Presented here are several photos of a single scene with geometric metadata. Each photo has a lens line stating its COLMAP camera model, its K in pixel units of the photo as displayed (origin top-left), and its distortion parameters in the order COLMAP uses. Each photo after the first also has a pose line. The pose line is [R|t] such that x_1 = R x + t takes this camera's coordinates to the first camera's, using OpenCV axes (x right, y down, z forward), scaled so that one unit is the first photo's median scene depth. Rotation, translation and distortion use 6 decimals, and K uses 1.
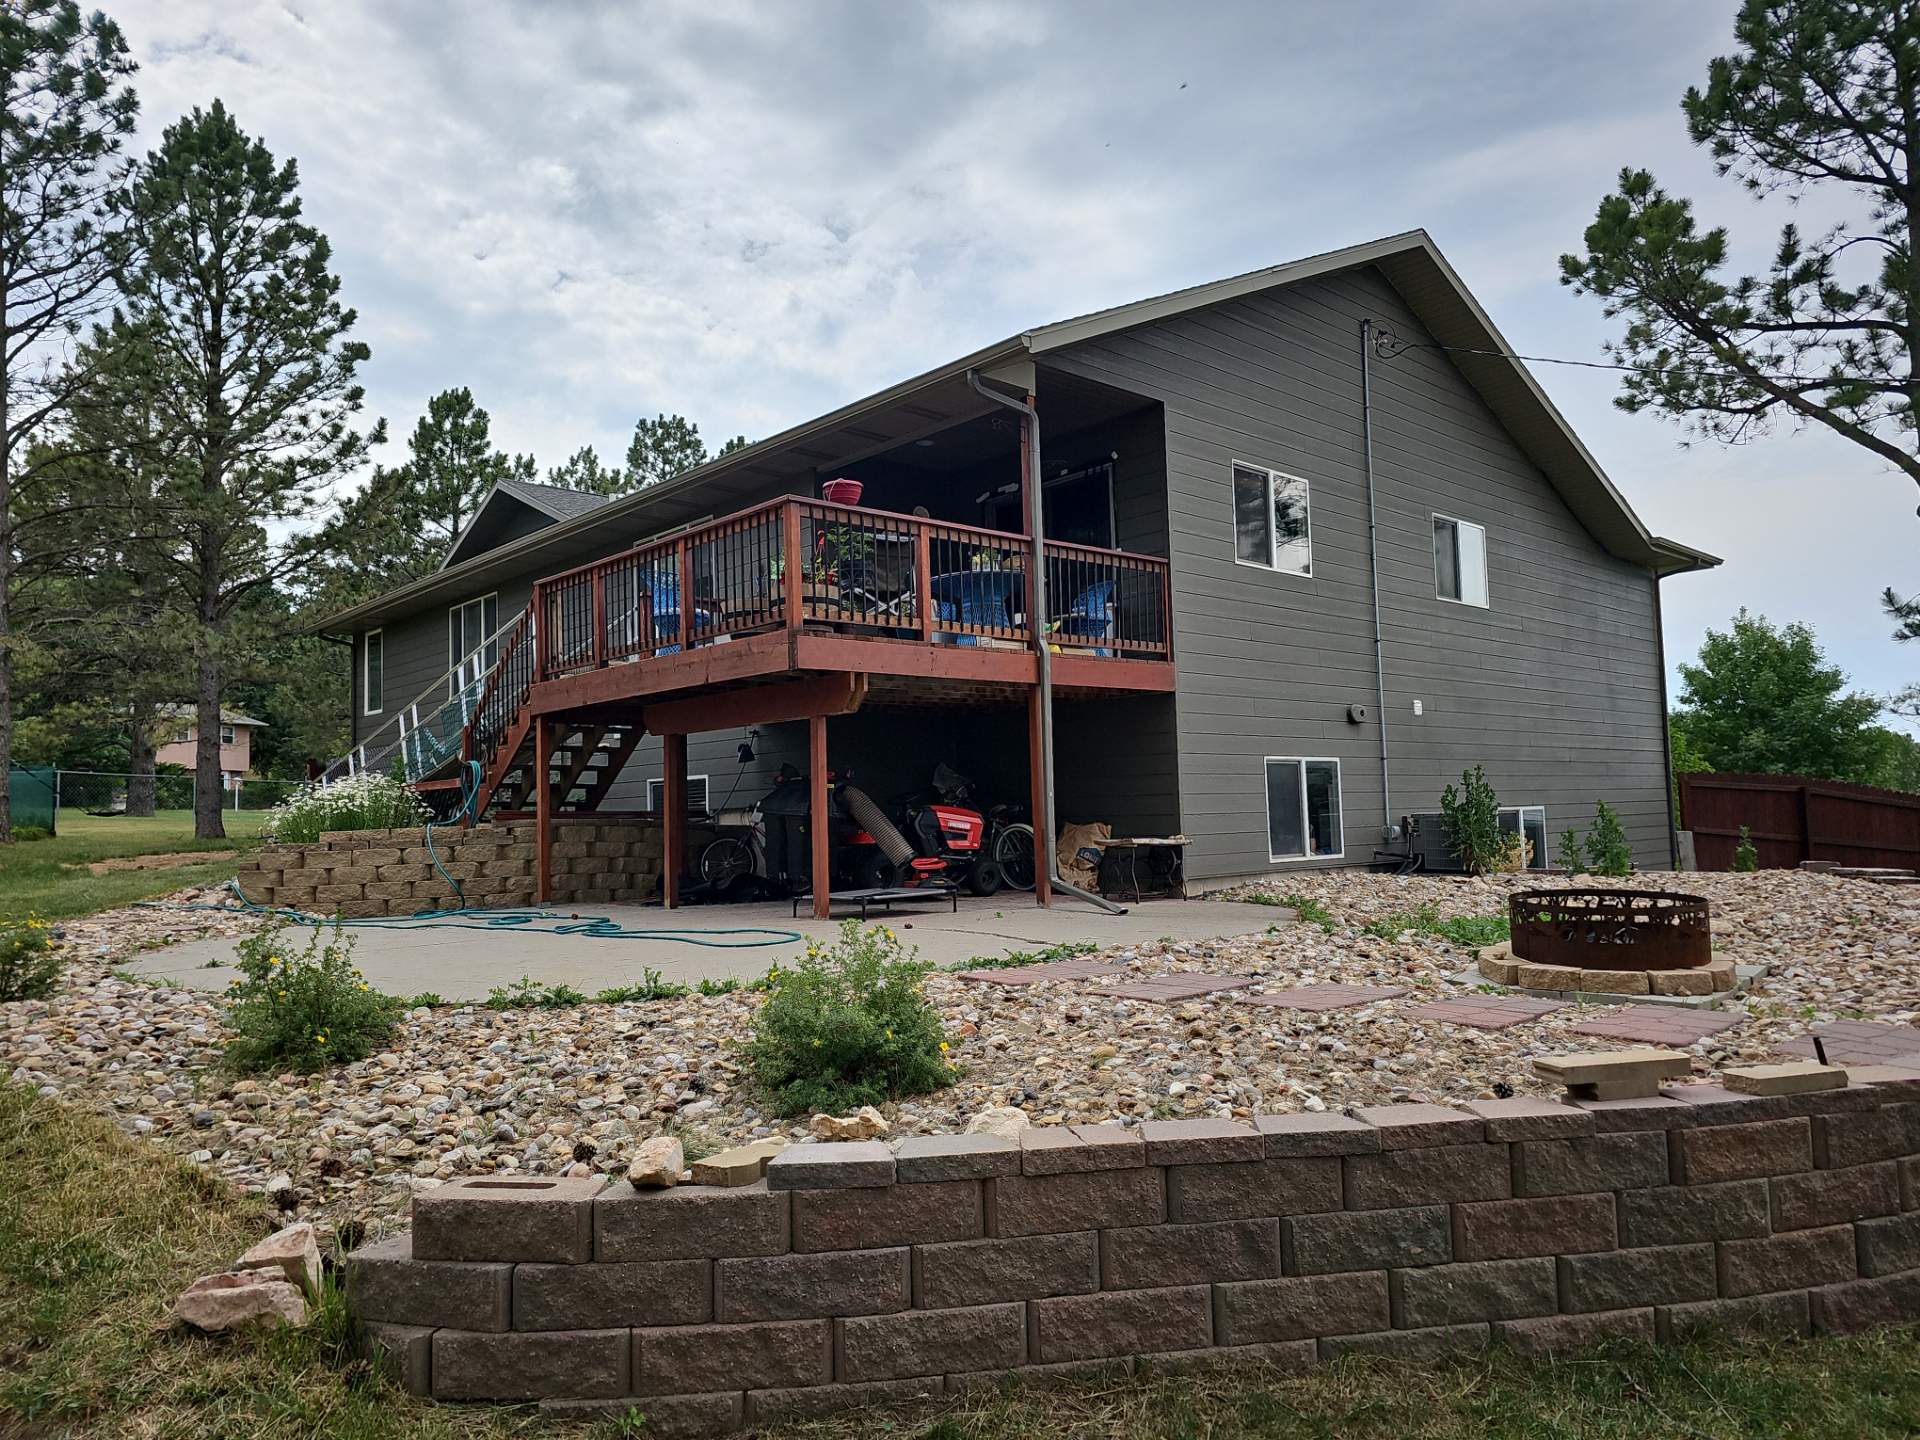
lens RADIAL K [[1311.0, 0, 960.0], [0, 1311.0, 720.0], [0, 0, 1]] dist [0.003365, -0.001453]
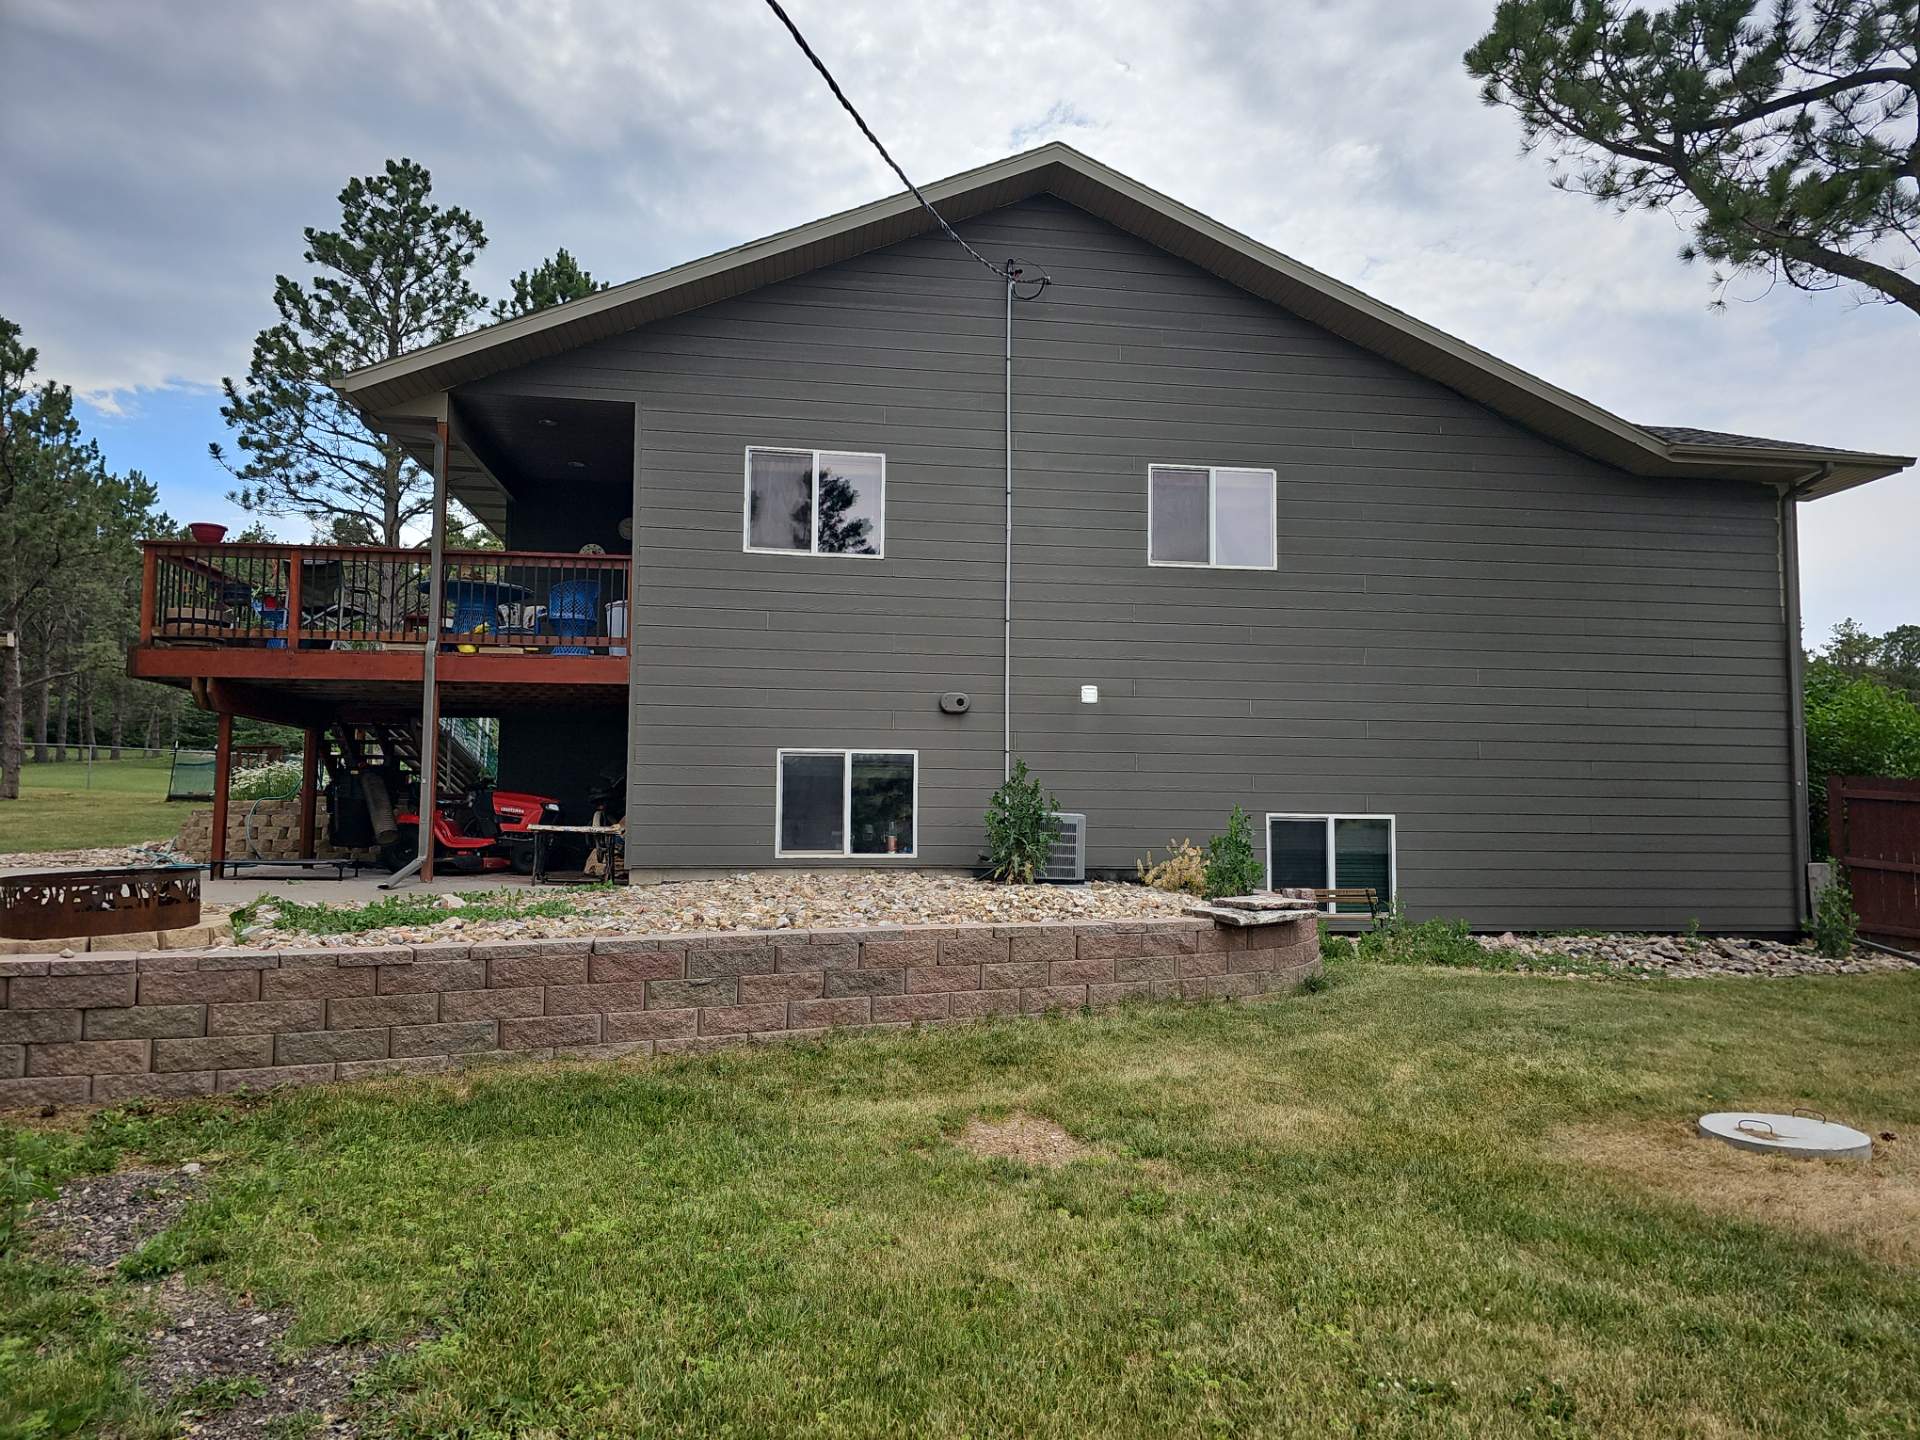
lens RADIAL K [[1325.5, 0, 960.6], [0, 1325.5, 745.5], [0, 0, 1]] dist [0.040734, 0.000432]
pose [[0.831563, 0.002105, -0.555427, 0.841245], [0.011346, 0.999720, 0.020776, 0.005835], [0.555315, -0.023578, 0.831306, 0.236922]]
